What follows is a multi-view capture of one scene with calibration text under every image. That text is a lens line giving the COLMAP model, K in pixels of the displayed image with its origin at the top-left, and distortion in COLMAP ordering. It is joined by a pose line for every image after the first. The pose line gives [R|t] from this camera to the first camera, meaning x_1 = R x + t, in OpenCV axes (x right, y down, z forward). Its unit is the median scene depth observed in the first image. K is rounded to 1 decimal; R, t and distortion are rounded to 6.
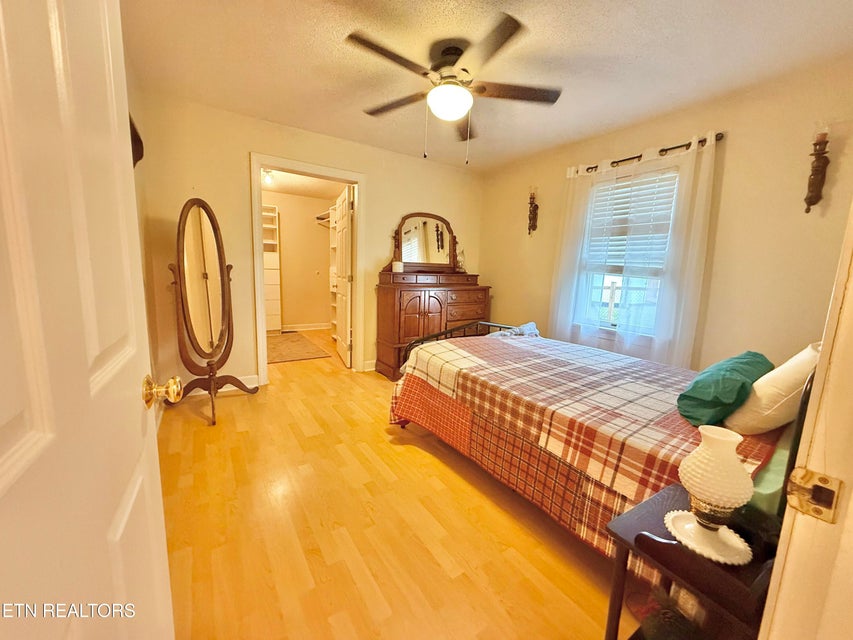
lens RADIAL K [[339.2, 0, 425.3], [0, 339.2, 320.7], [0, 0, 1]] dist [-0.004099, 0.000136]
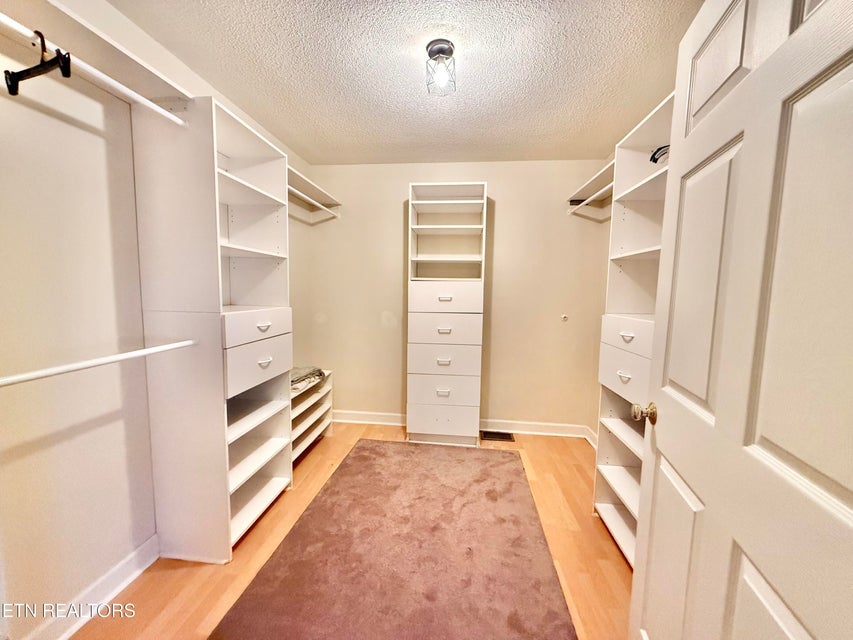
lens RADIAL K [[339.2, 0, 425.0], [0, 339.2, 319.8], [0, 0, 1]] dist [-0.004099, 0.000136]
pose [[0.778422, 0.027773, -0.627126, -0.139440], [-0.073718, 0.996153, -0.047387, -0.081415], [0.623398, 0.083117, 0.777475, 0.409330]]
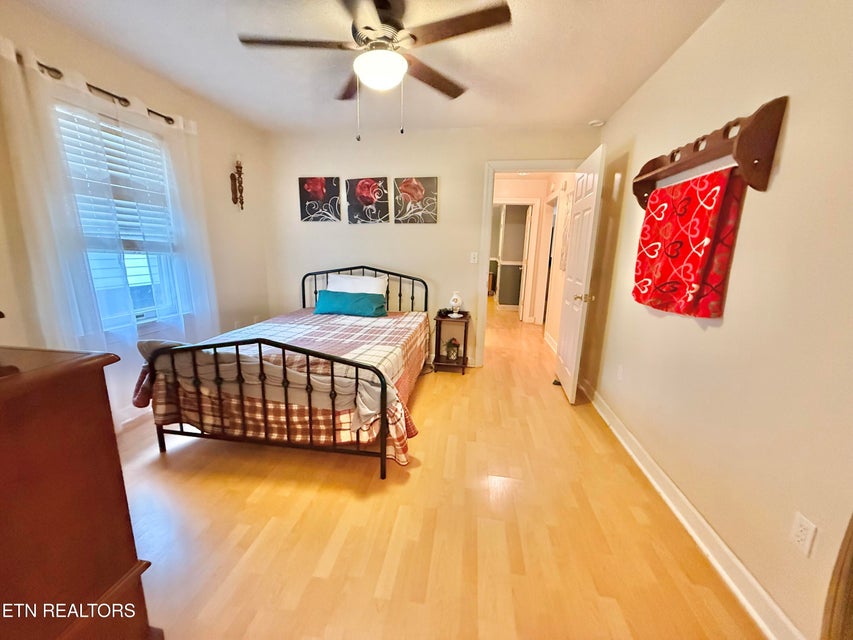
lens RADIAL K [[339.2, 0, 426.2], [0, 339.2, 319.9], [0, 0, 1]] dist [-0.004099, 0.000136]
pose [[-0.747153, -0.190263, 0.636838, -0.712938], [0.045943, 0.941076, 0.335060, -0.339896], [-0.663062, 0.279599, -0.694387, 1.771469]]
